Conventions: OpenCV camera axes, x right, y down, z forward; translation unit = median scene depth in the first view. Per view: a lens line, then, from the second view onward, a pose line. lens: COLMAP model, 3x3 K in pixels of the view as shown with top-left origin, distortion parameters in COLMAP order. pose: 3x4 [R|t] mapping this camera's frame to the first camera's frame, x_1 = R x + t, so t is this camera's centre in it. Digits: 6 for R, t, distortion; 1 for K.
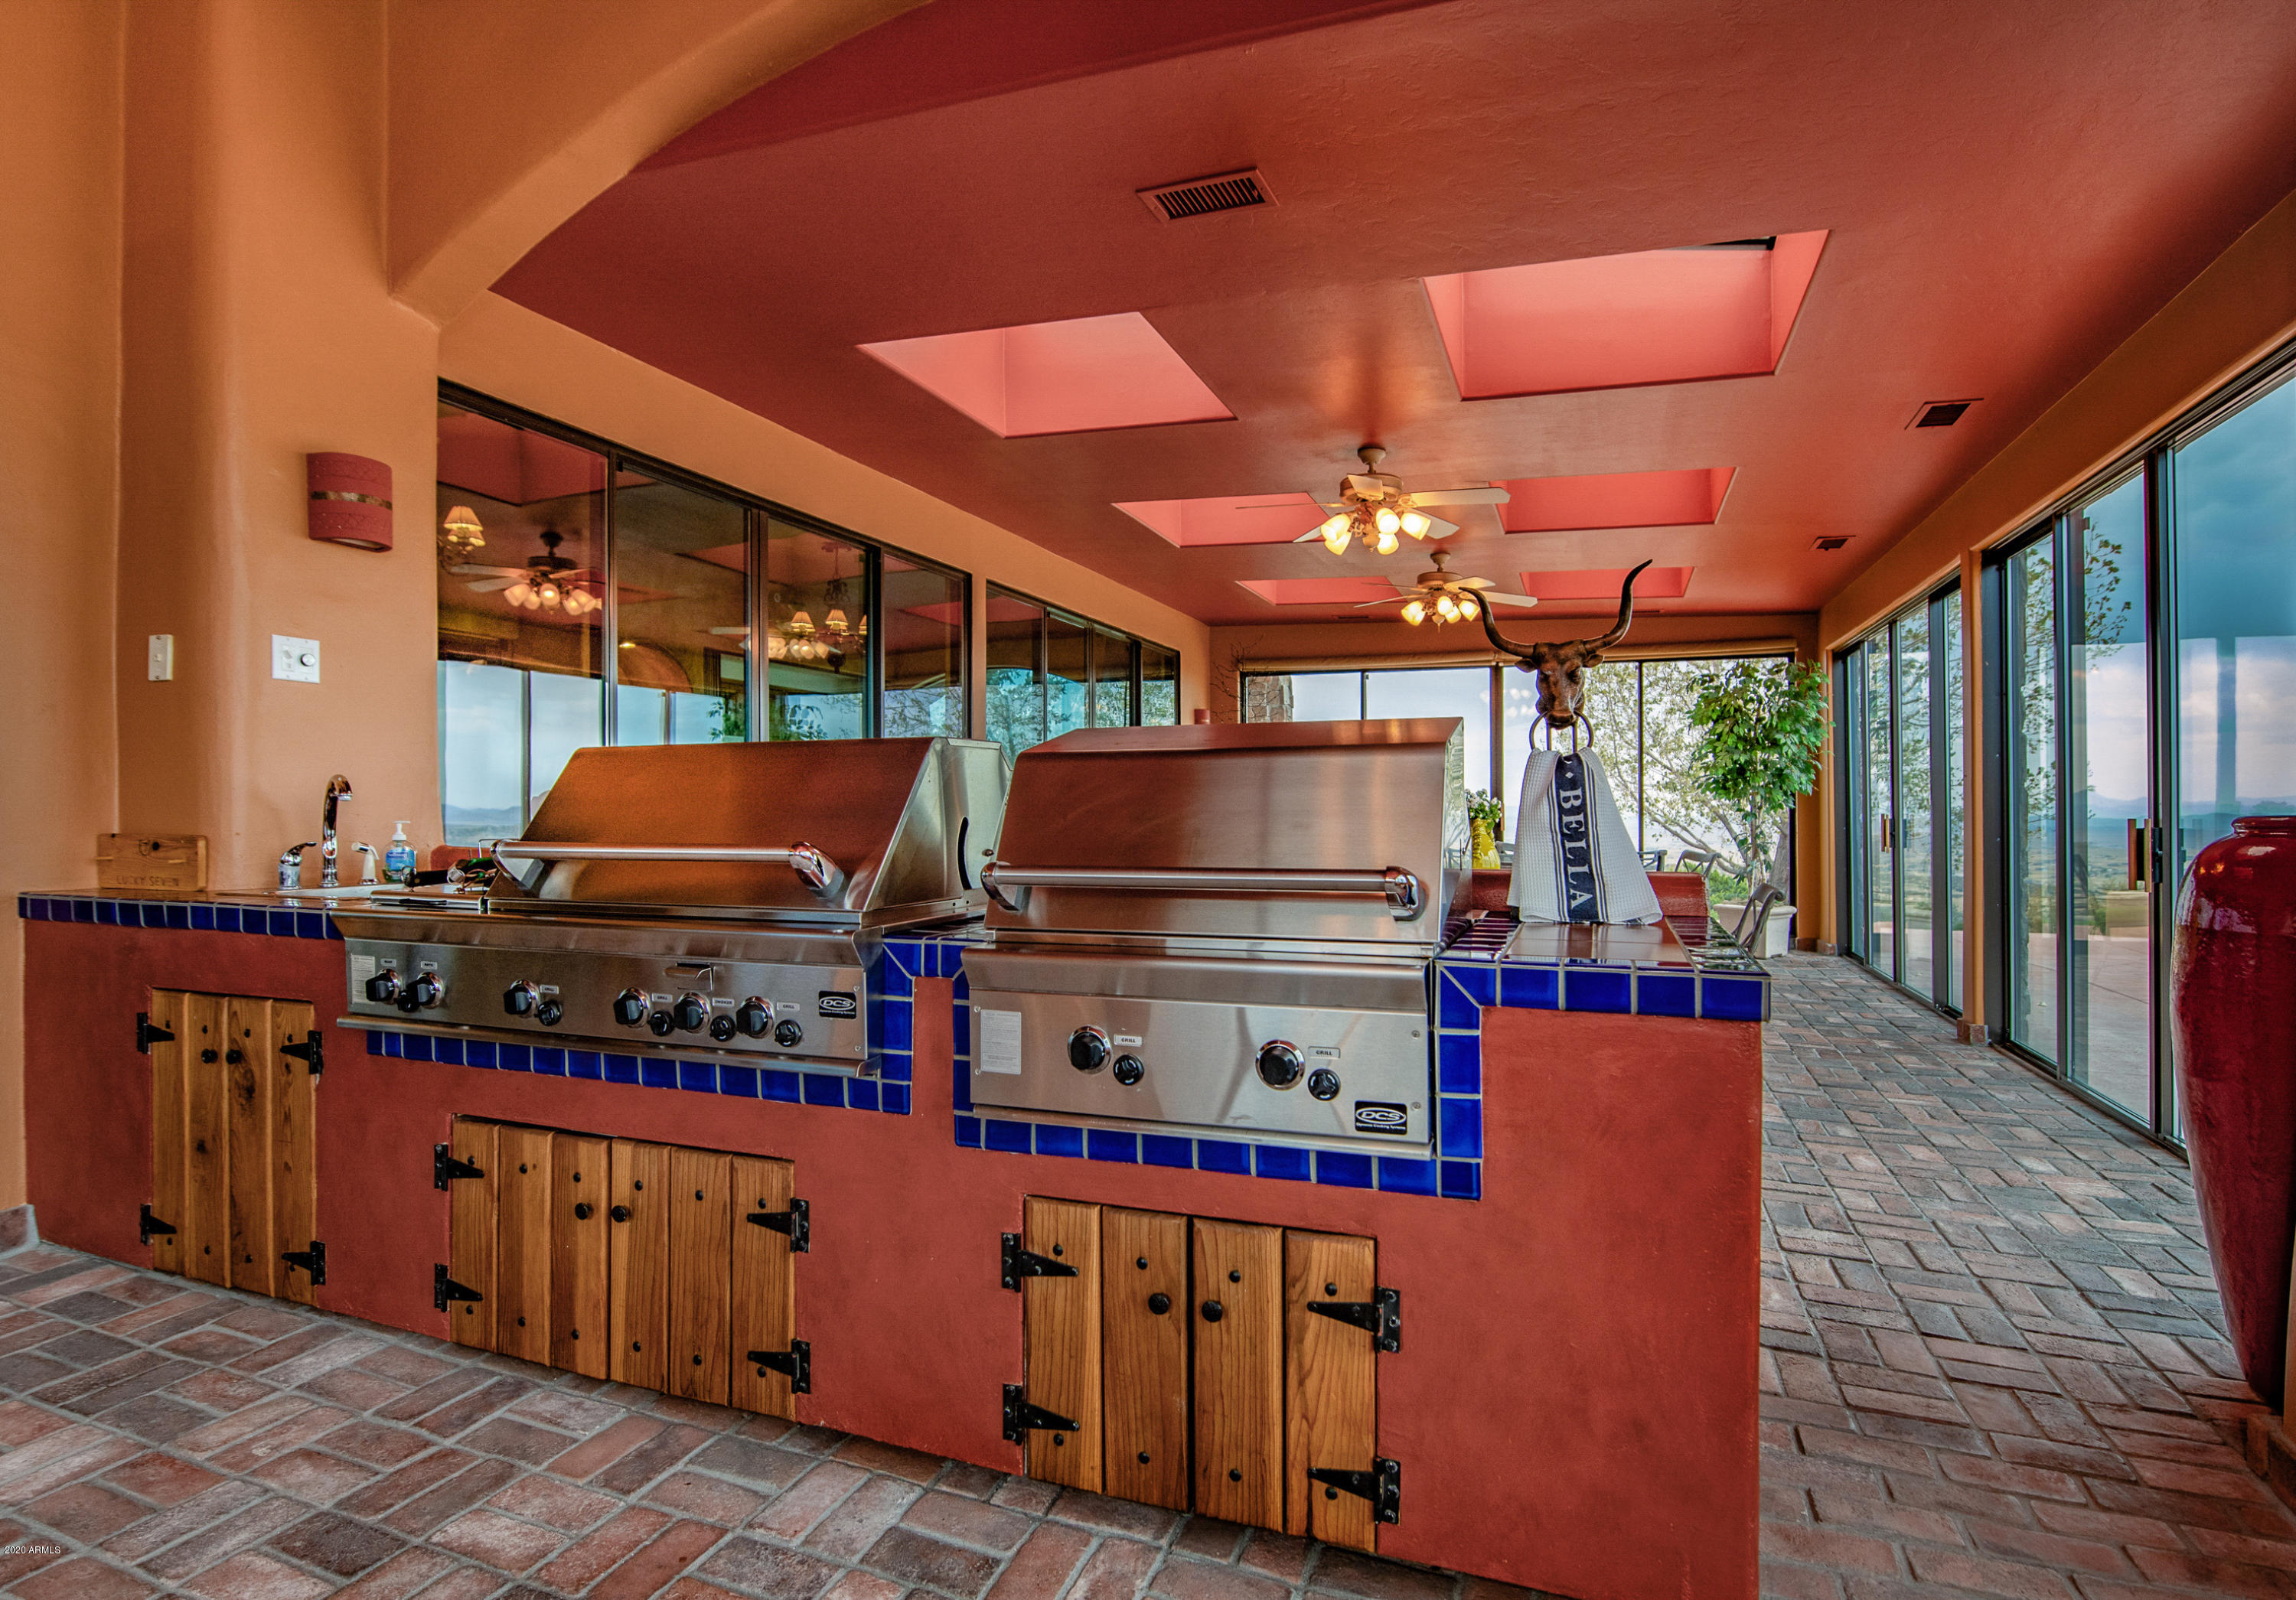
lens RADIAL K [[1195.7, 0, 1170.5], [0, 1195.7, 763.3], [0, 0, 1]] dist [-0.005471, -0.001115]
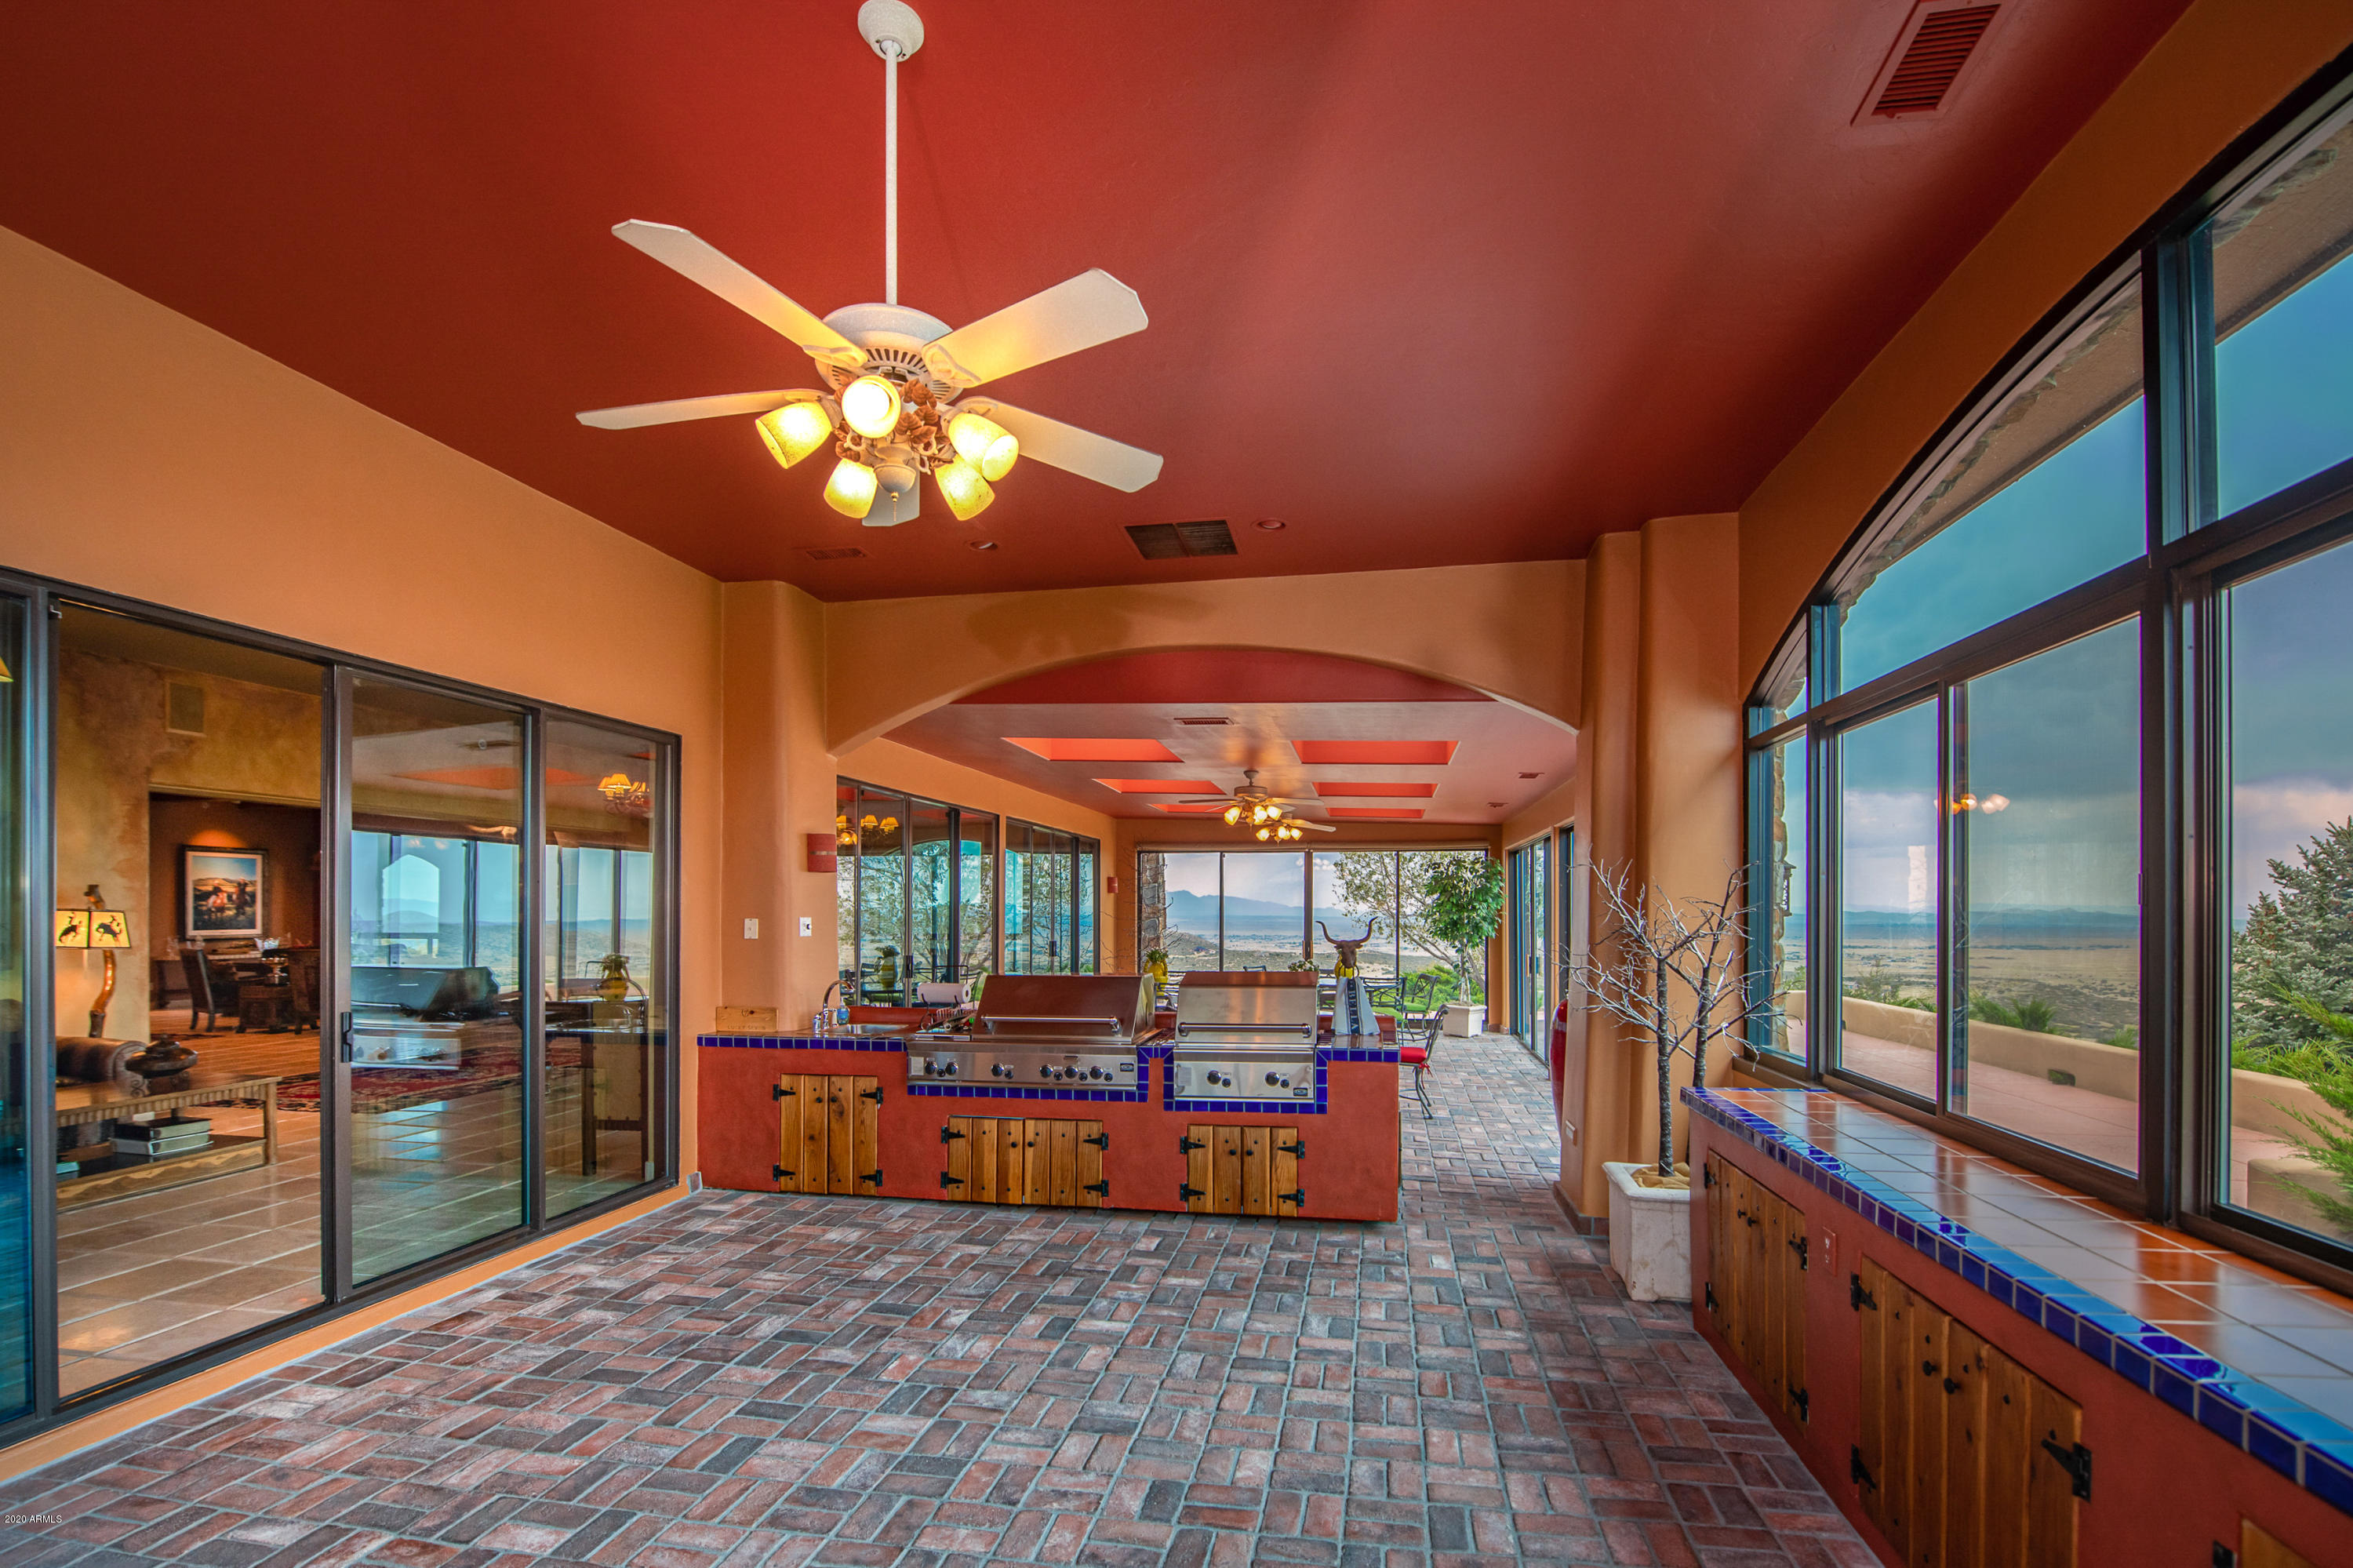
lens RADIAL K [[1046.6, 0, 1188.7], [0, 1046.6, 902.0], [0, 0, 1]] dist [-0.001906, -0.000191]
pose [[0.986682, -0.005014, 0.162581, -0.525515], [0.000477, 0.999610, 0.027934, -0.288571], [-0.162658, -0.027484, 0.986300, -1.612300]]
